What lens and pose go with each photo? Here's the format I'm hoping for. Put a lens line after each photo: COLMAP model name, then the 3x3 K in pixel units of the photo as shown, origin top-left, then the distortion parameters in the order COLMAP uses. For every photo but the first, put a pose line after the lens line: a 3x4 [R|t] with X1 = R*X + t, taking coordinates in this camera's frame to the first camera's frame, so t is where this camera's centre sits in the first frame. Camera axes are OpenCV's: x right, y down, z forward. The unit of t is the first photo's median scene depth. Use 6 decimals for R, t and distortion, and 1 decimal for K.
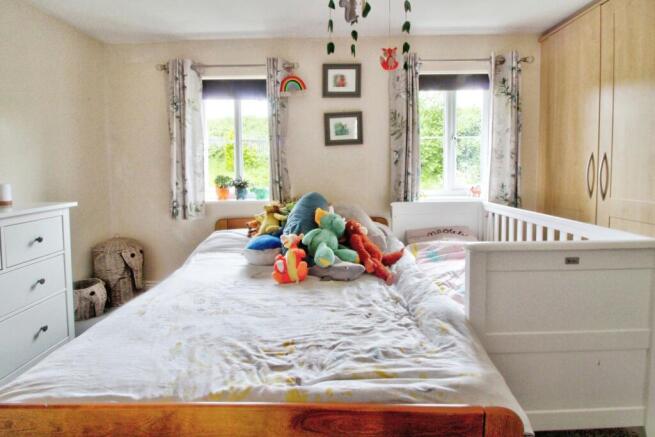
lens RADIAL K [[311.1, 0, 327.2], [0, 311.1, 199.7], [0, 0, 1]] dist [-0.003532, -0.010373]
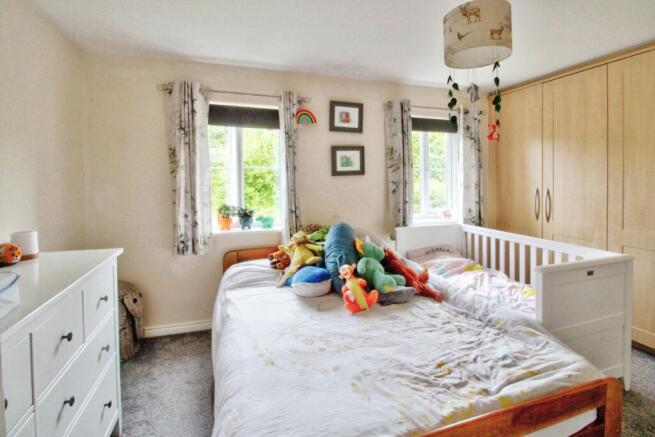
lens RADIAL K [[311.1, 0, 327.2], [0, 311.1, 199.7], [0, 0, 1]] dist [-0.003532, -0.010373]
pose [[0.944780, -0.011080, 0.327518, -0.397649], [0.022821, 0.999226, -0.032026, -0.061373], [-0.326909, 0.037731, 0.944302, -0.002533]]
